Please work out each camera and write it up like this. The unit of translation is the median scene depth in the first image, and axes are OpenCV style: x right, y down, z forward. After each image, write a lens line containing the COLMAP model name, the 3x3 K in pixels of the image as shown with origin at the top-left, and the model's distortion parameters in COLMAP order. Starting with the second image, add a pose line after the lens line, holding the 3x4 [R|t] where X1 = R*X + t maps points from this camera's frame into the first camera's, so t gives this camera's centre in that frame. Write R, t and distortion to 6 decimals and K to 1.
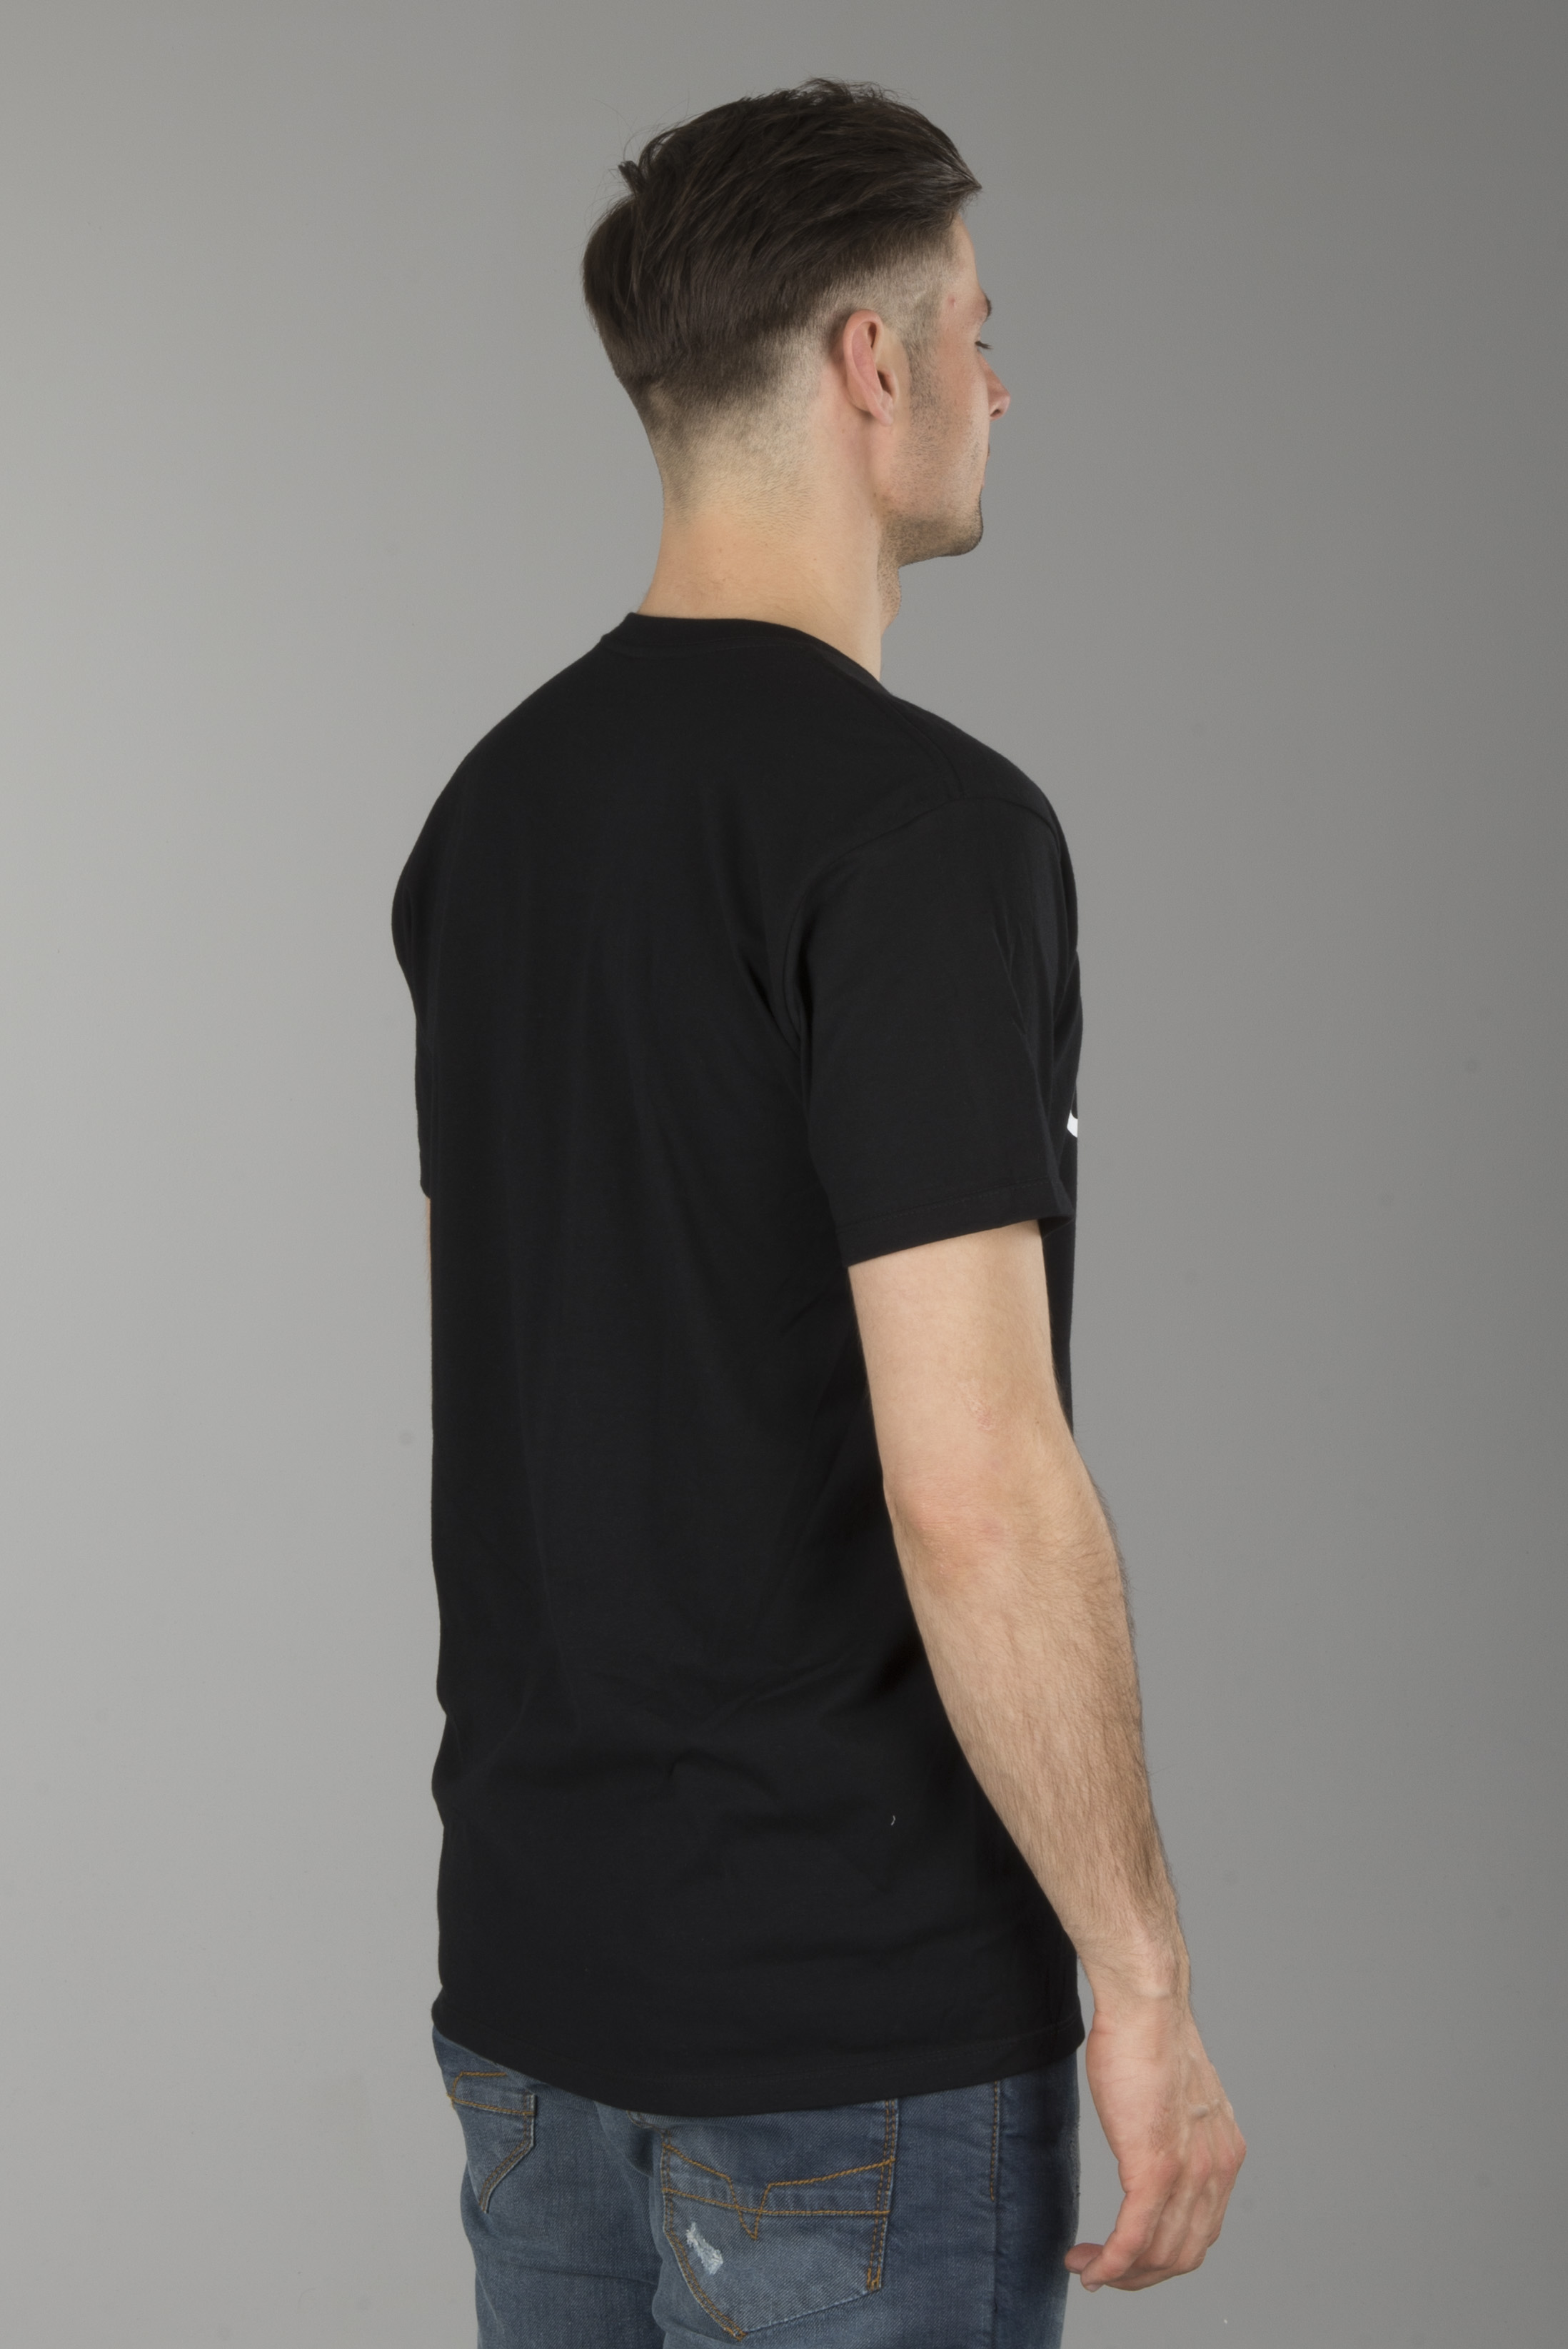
lens RADIAL K [[3376.4, 0, 784.0], [0, 3376.4, 1174.5], [0, 0, 1]] dist [0.005383, -0.112525]
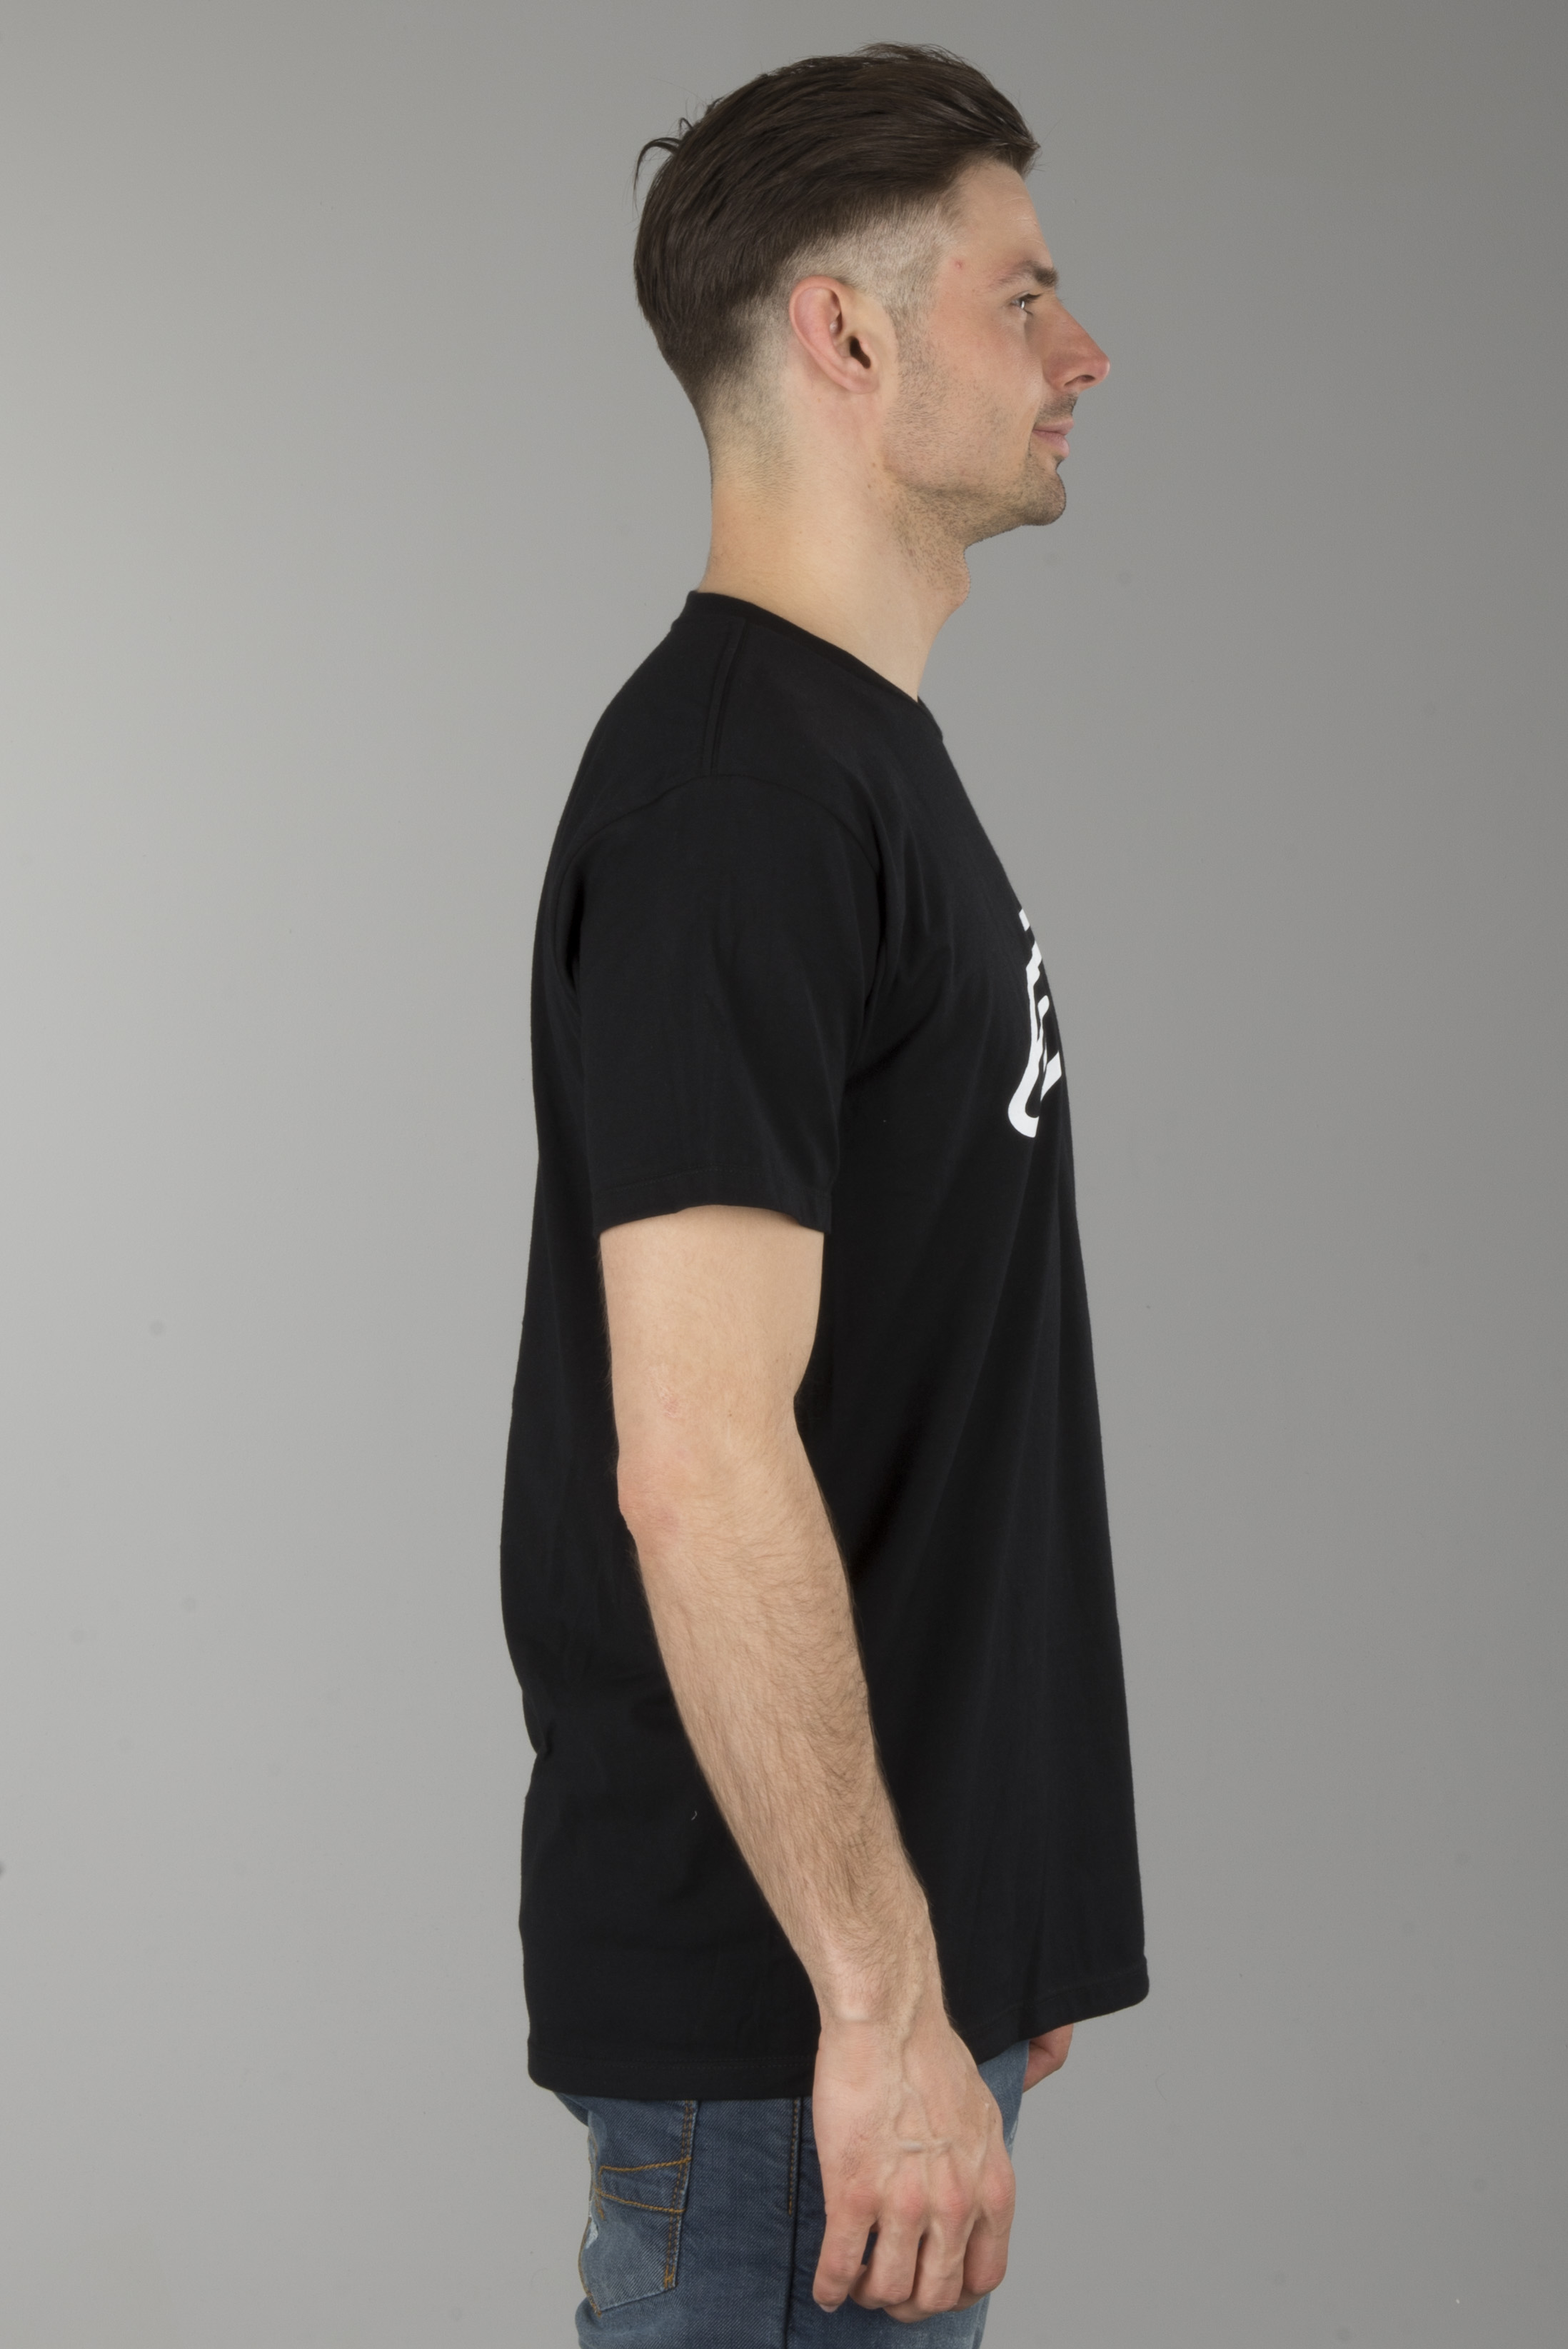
lens RADIAL K [[3410.8, 0, 784.0], [0, 3410.8, 1174.5], [0, 0, 1]] dist [-0.045194, 0.014949]
pose [[0.948841, 0.041962, -0.312954, 0.354035], [-0.041666, 0.999102, 0.007637, -0.003375], [0.312993, 0.005794, 0.949738, 0.066286]]
